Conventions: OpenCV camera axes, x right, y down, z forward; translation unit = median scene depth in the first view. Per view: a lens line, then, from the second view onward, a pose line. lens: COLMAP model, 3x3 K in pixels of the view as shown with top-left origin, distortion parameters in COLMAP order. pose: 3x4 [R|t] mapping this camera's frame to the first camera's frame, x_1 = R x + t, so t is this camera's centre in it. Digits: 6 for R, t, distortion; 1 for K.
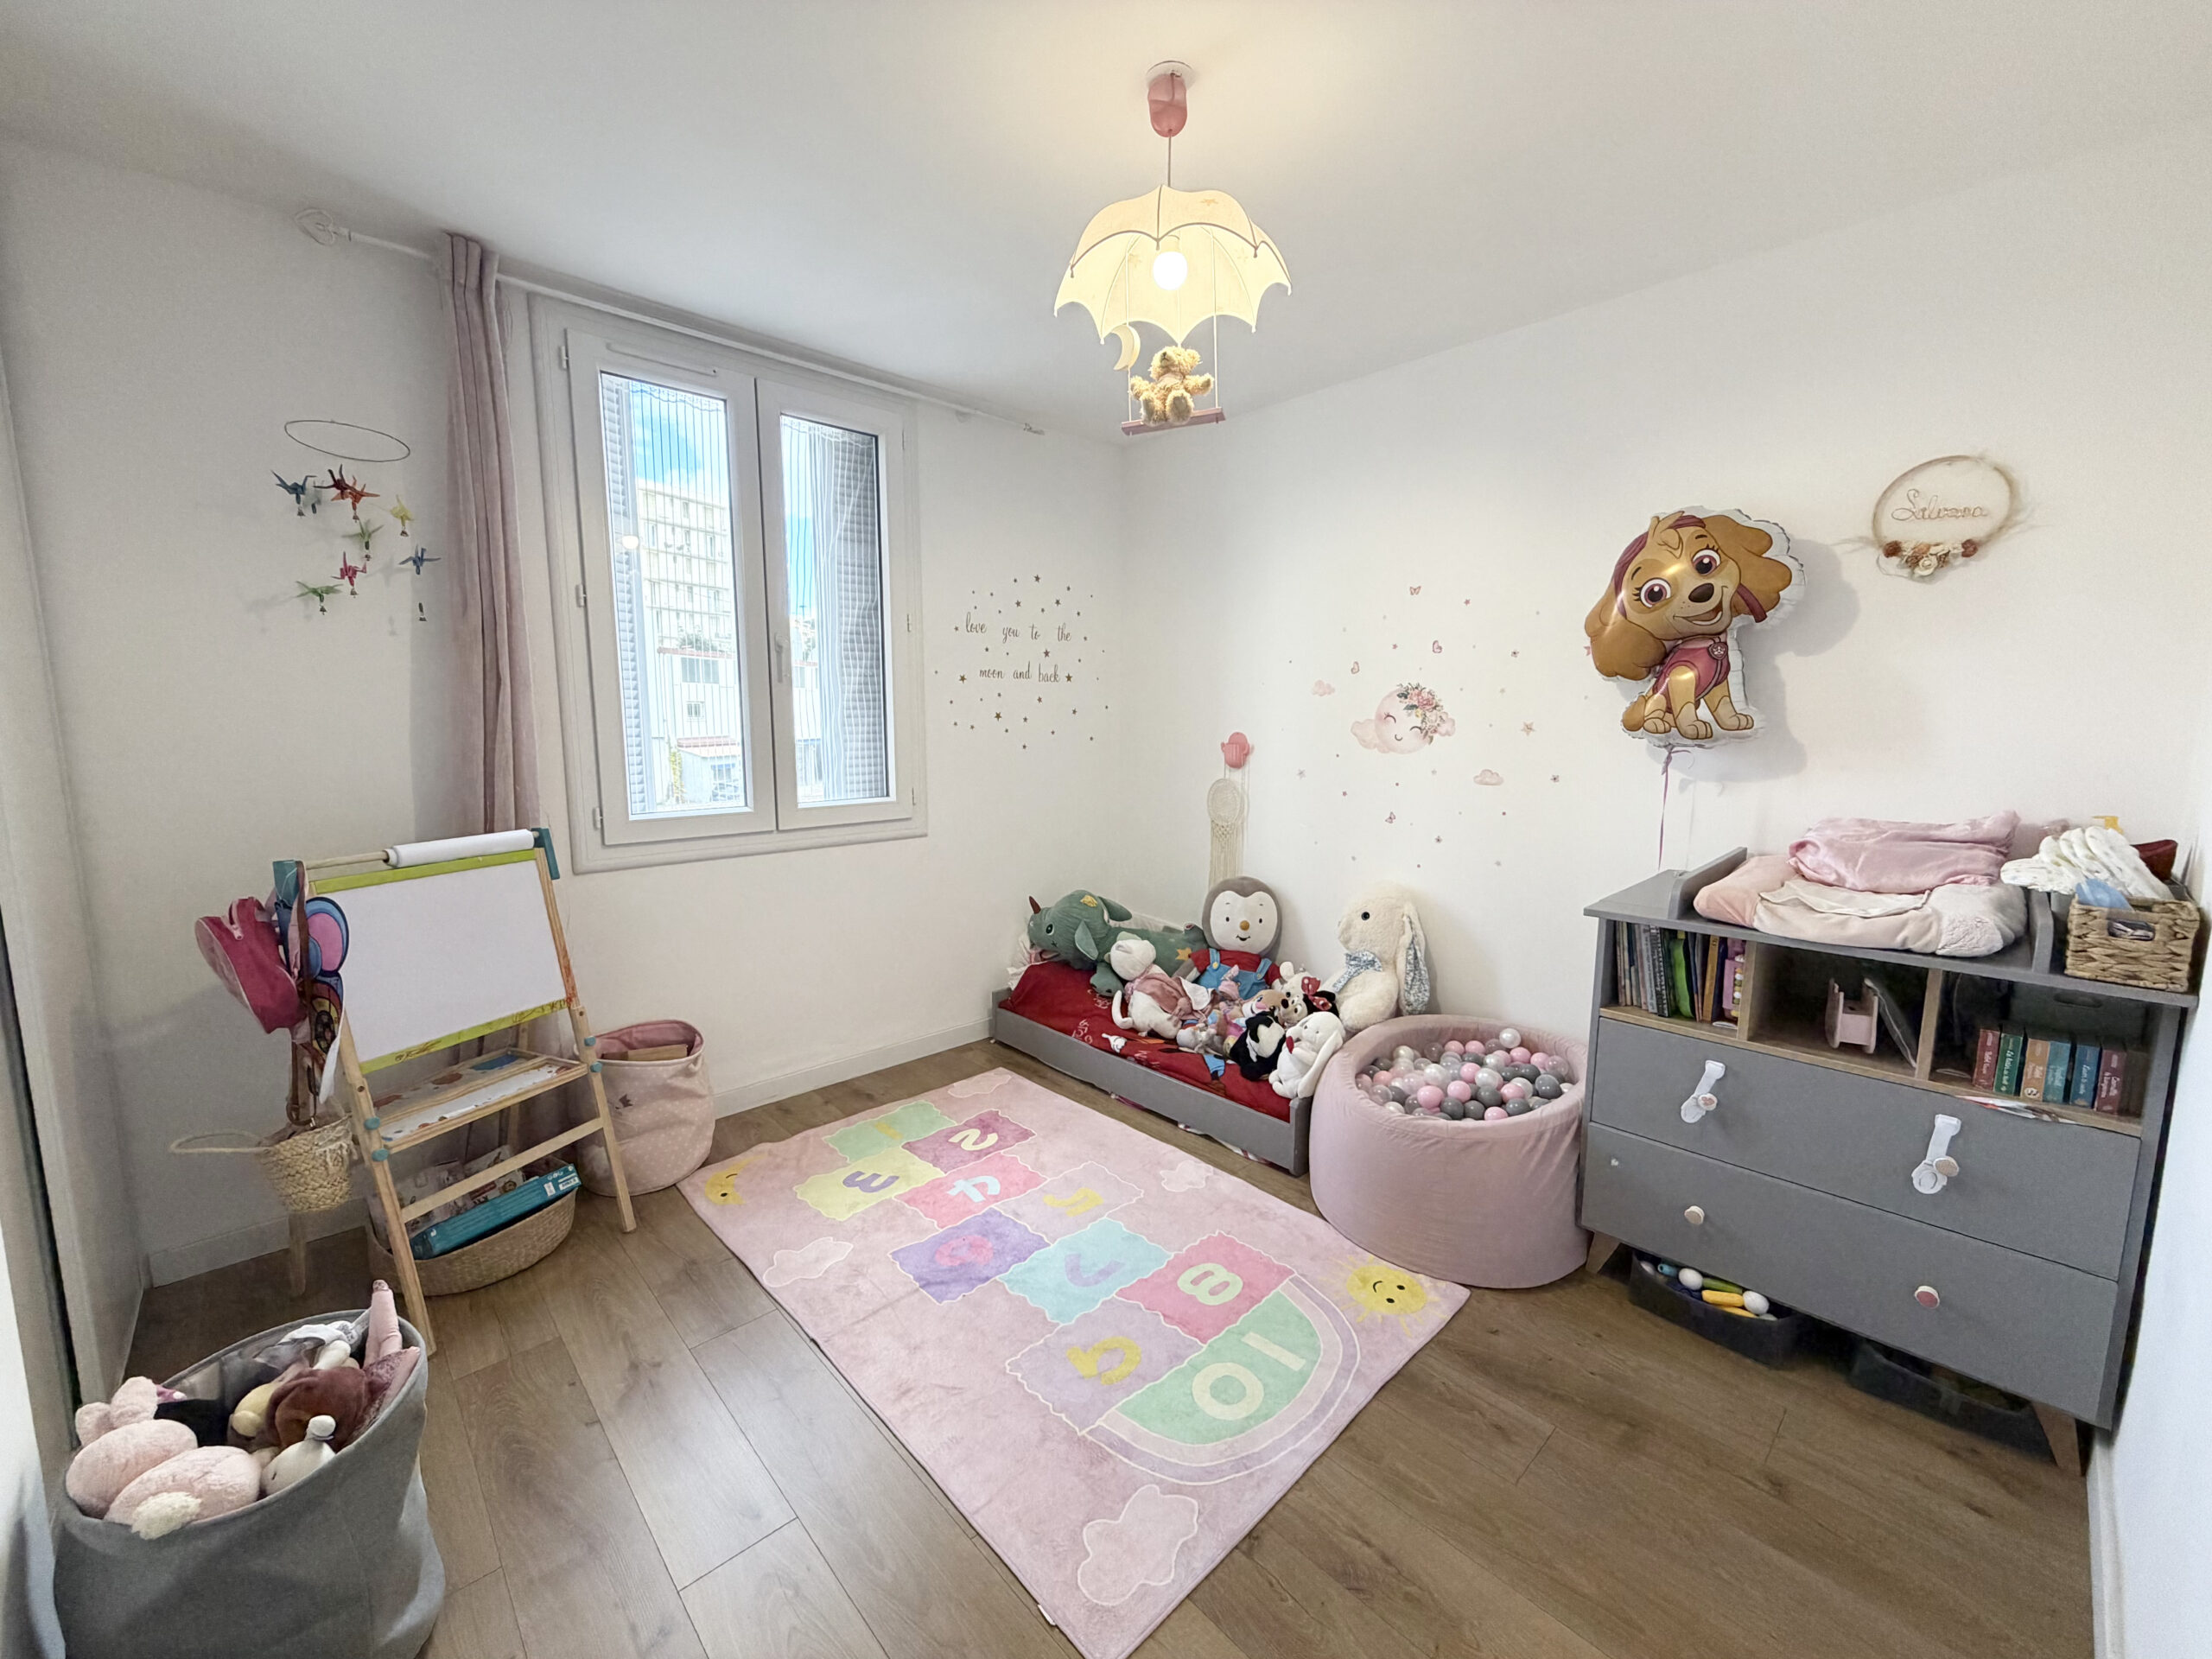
lens RADIAL K [[883.2, 0, 1089.3], [0, 883.2, 830.7], [0, 0, 1]] dist [0.001652, -0.000292]
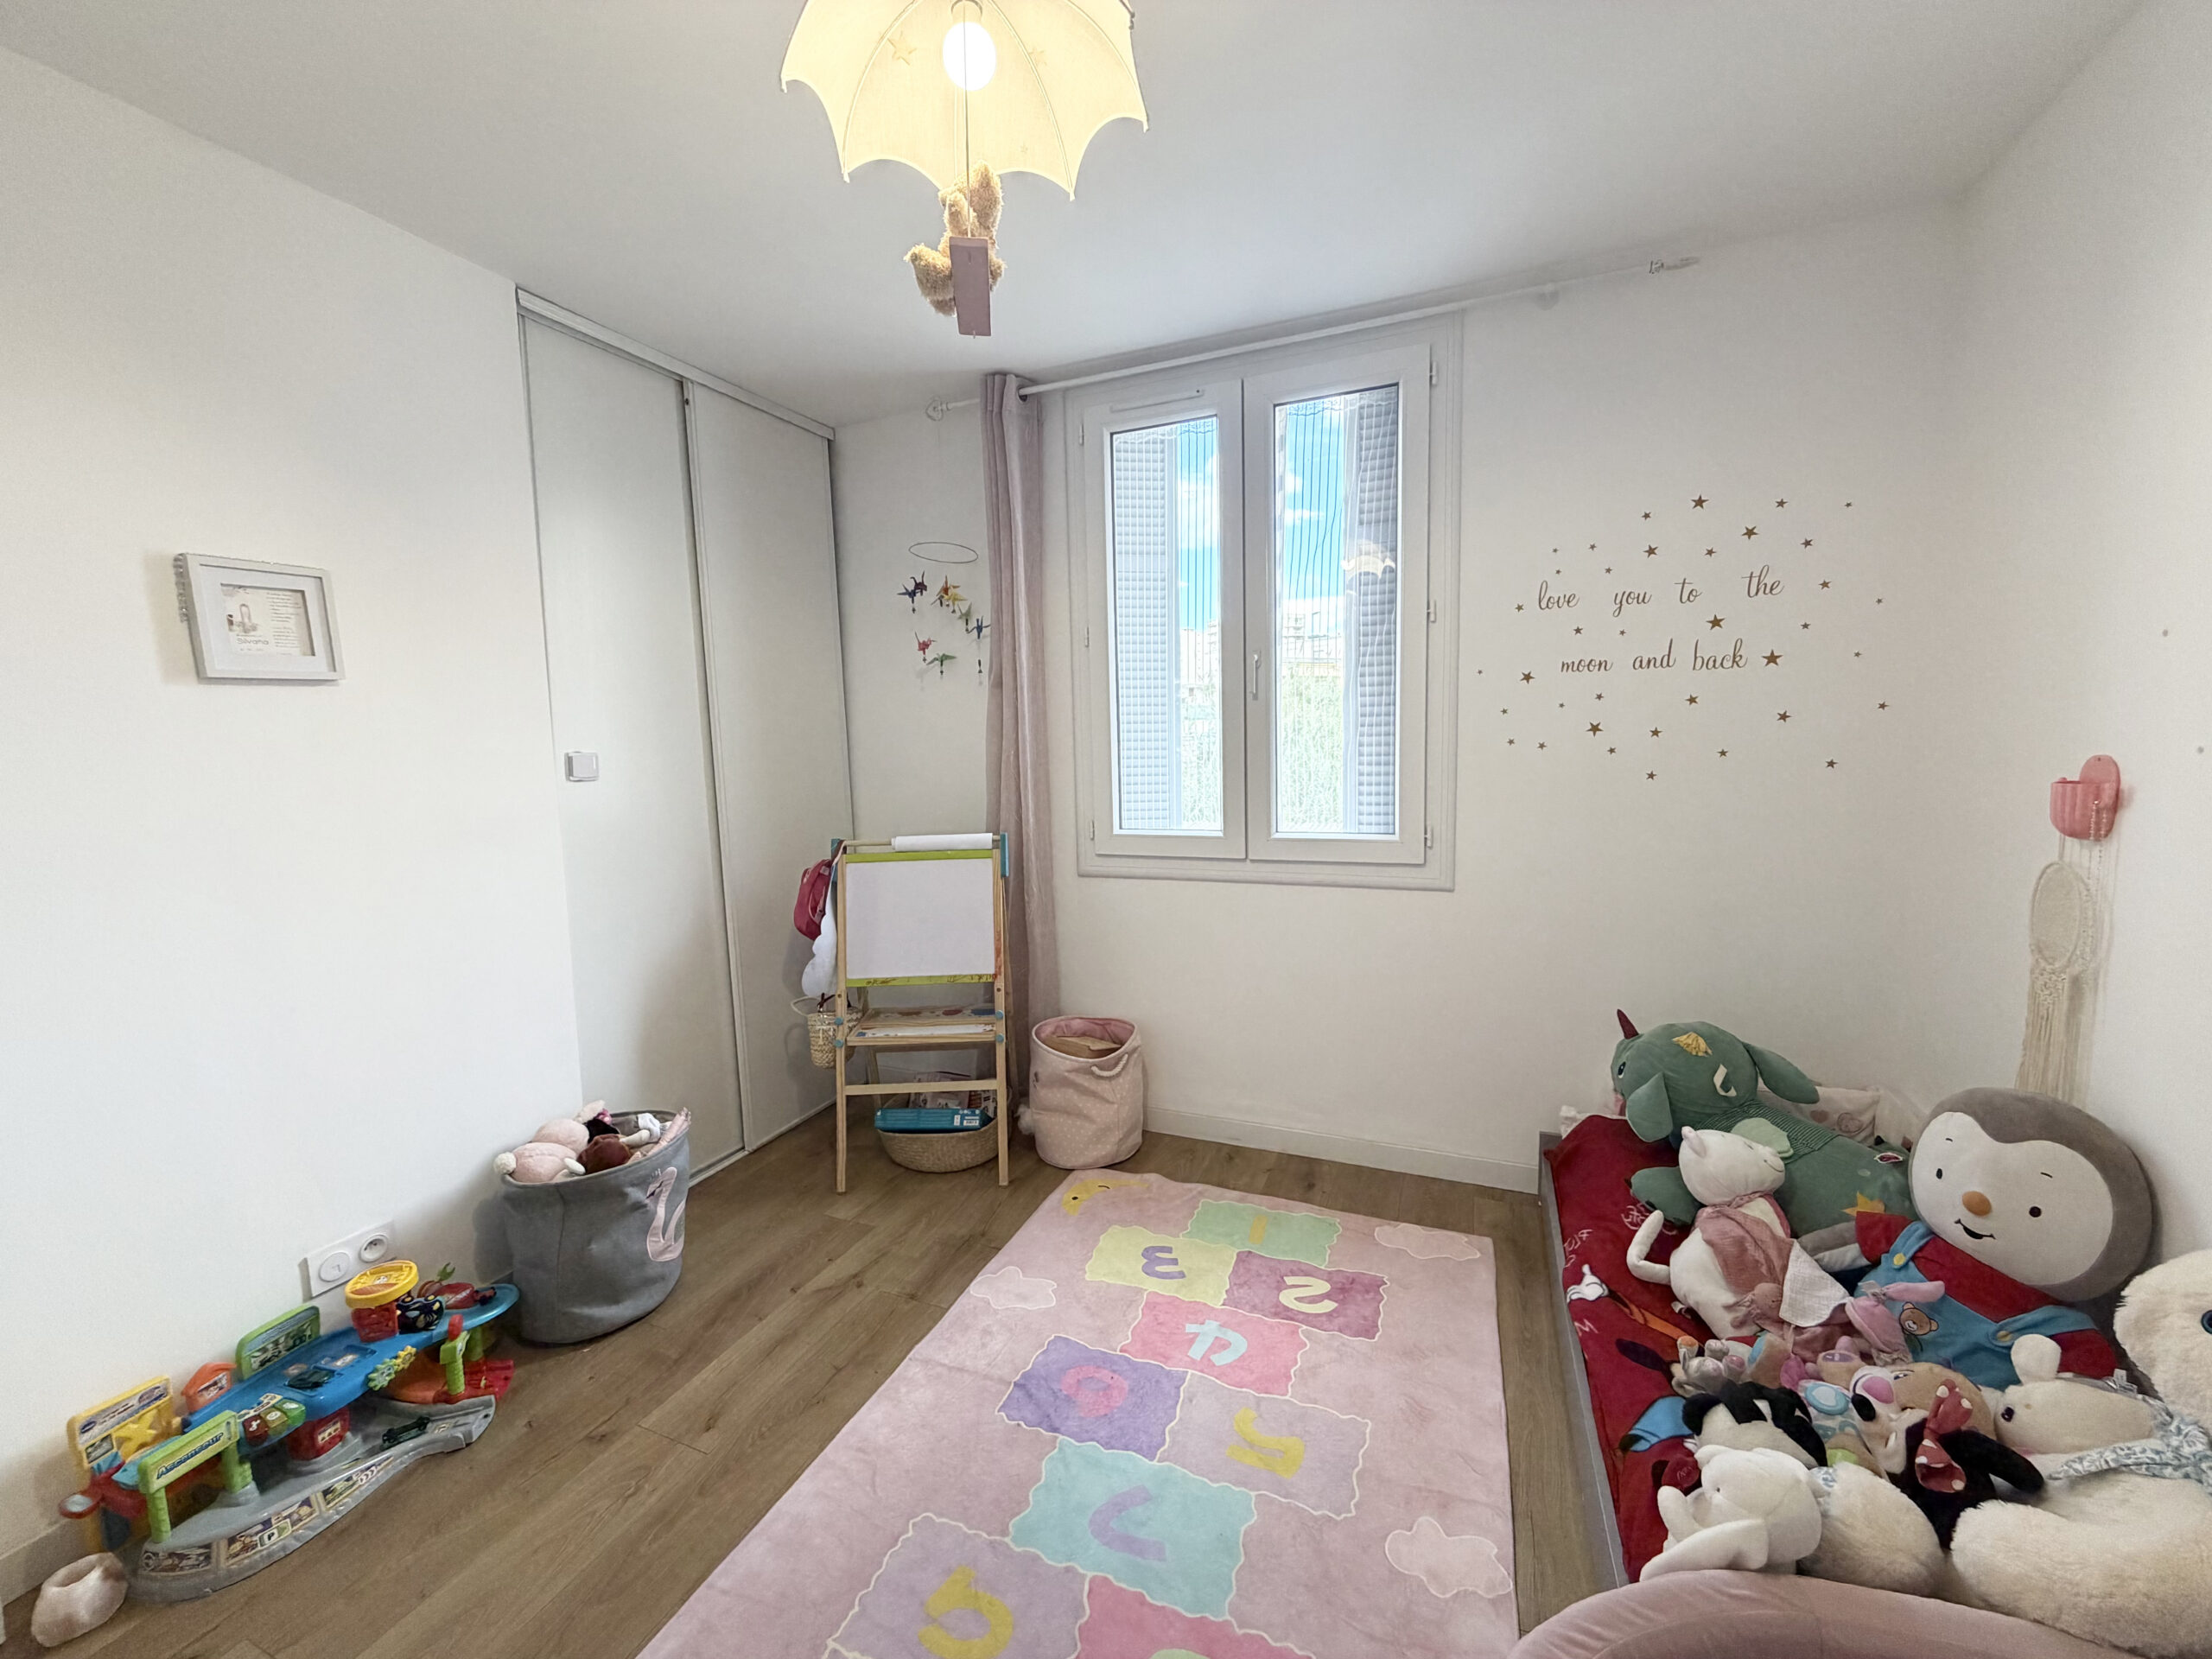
lens RADIAL K [[883.2, 0, 1110.3], [0, 883.2, 828.6], [0, 0, 1]] dist [0.001652, -0.000292]
pose [[0.409916, 0.083164, -0.908324, 0.432692], [-0.092841, 0.994467, 0.049153, -0.065146], [0.907386, 0.064181, 0.415369, 0.482960]]
